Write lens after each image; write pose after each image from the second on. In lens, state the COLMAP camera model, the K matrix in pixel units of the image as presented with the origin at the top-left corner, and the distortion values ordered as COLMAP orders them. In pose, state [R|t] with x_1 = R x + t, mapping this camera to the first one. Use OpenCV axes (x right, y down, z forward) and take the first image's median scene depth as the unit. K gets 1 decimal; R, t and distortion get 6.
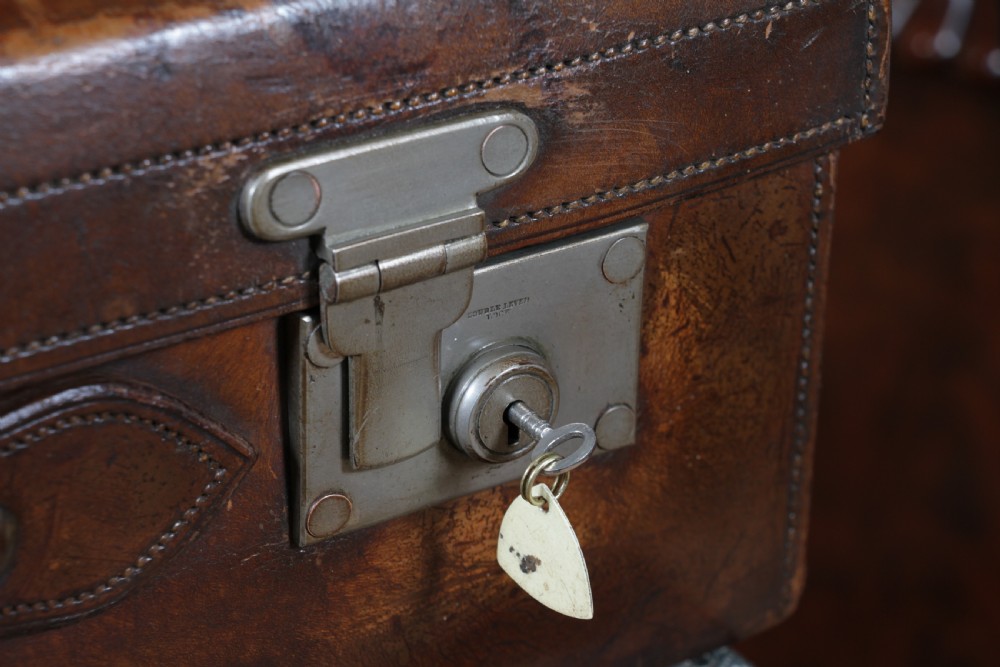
lens RADIAL K [[3021.2, 0, 500.0], [0, 3021.2, 334.3], [0, 0, 1]] dist [0.343483, 0.000000]
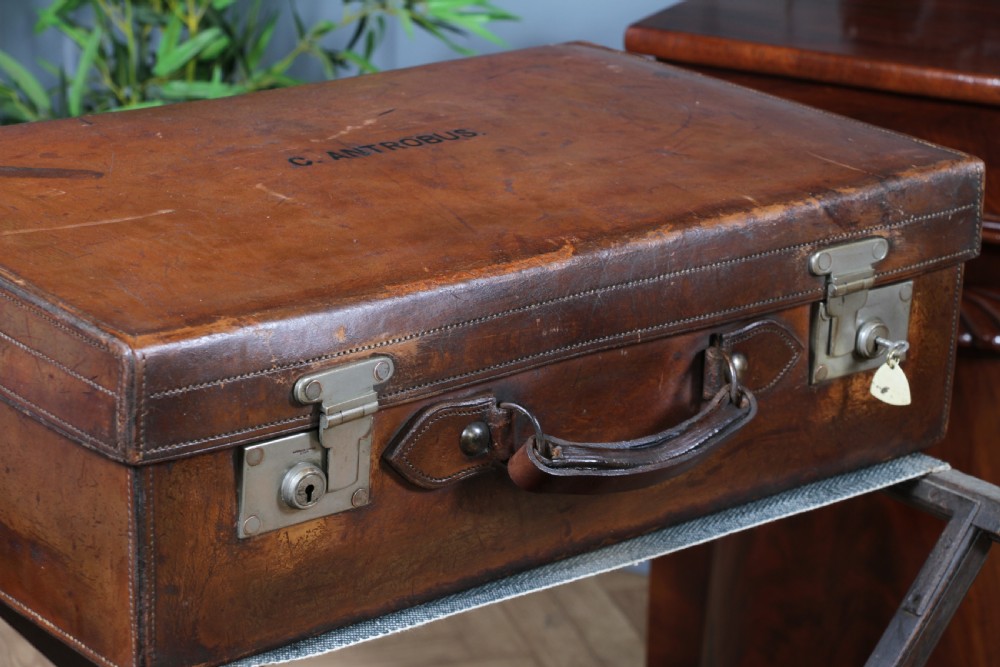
lens RADIAL K [[2824.4, 0, 541.4], [0, 2824.4, 306.3], [0, 0, 1]] dist [0.503389, 0.000000]
pose [[0.990787, -0.018176, 0.134202, -0.717300], [0.040660, 0.985159, -0.166757, 0.457774], [-0.129179, 0.170678, 0.976822, -1.765186]]
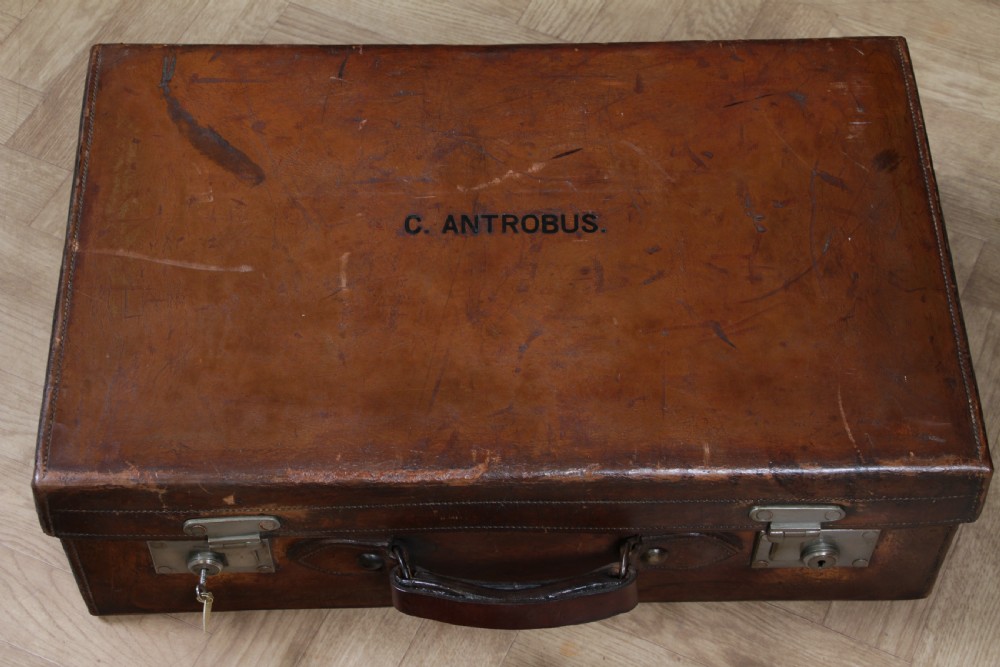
lens RADIAL K [[1931.1, 0, 505.2], [0, 1931.1, 333.8], [0, 0, 1]] dist [0.188157, 0.000000]
pose [[0.864905, 0.413525, -0.284492, 0.215707], [-0.253411, 0.849002, 0.463657, -1.128540], [0.433268, -0.328926, 0.839098, -0.919428]]
